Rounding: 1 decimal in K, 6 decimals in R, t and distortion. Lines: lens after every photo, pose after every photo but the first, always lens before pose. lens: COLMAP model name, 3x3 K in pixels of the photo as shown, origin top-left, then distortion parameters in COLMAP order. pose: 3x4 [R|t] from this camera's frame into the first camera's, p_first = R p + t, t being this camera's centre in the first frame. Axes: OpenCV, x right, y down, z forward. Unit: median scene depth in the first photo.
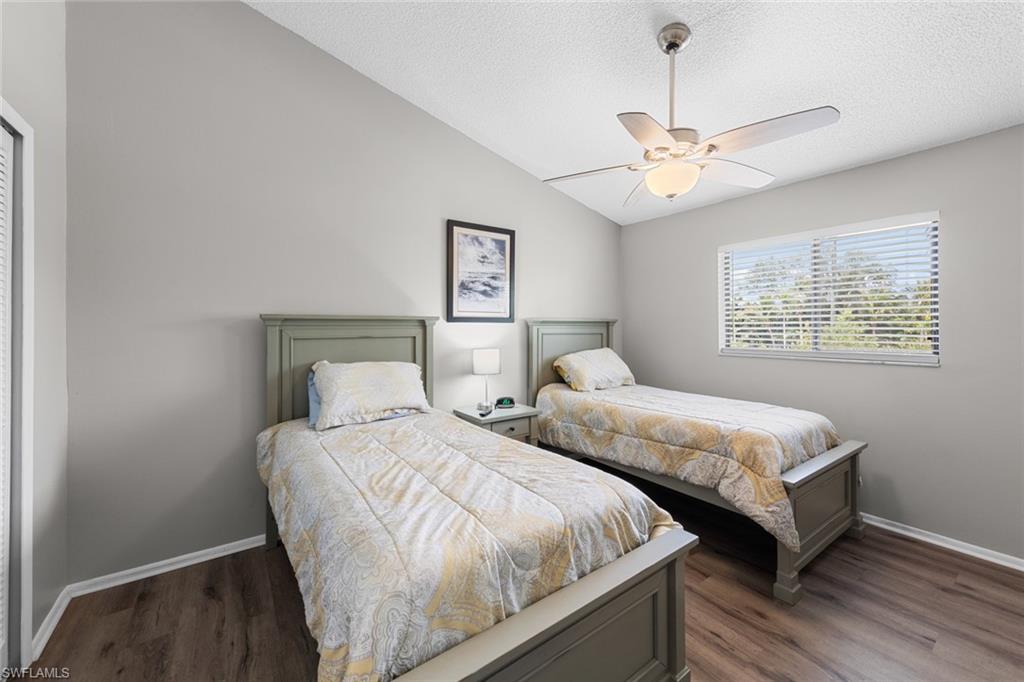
lens RADIAL K [[394.6, 0, 513.1], [0, 394.6, 326.7], [0, 0, 1]] dist [0.004686, -0.000200]
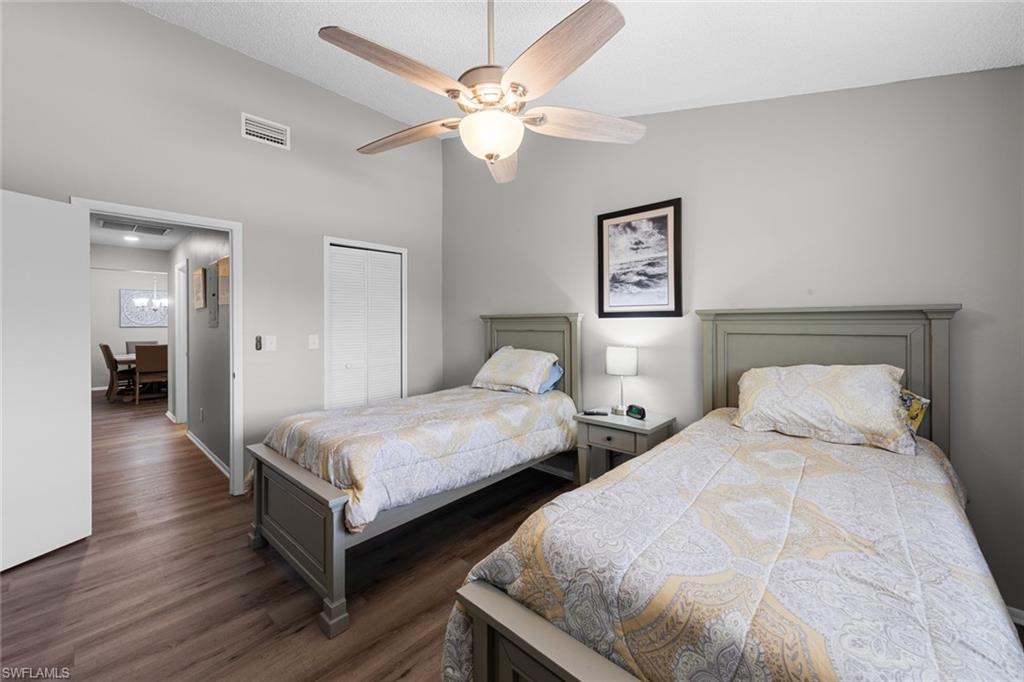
lens RADIAL K [[394.6, 0, 513.1], [0, 394.6, 326.7], [0, 0, 1]] dist [0.004686, -0.000200]
pose [[0.212659, 0.010003, -0.977075, 0.734128], [0.004518, 0.999927, 0.011221, -0.001372], [0.977116, -0.006800, 0.212599, 0.545738]]
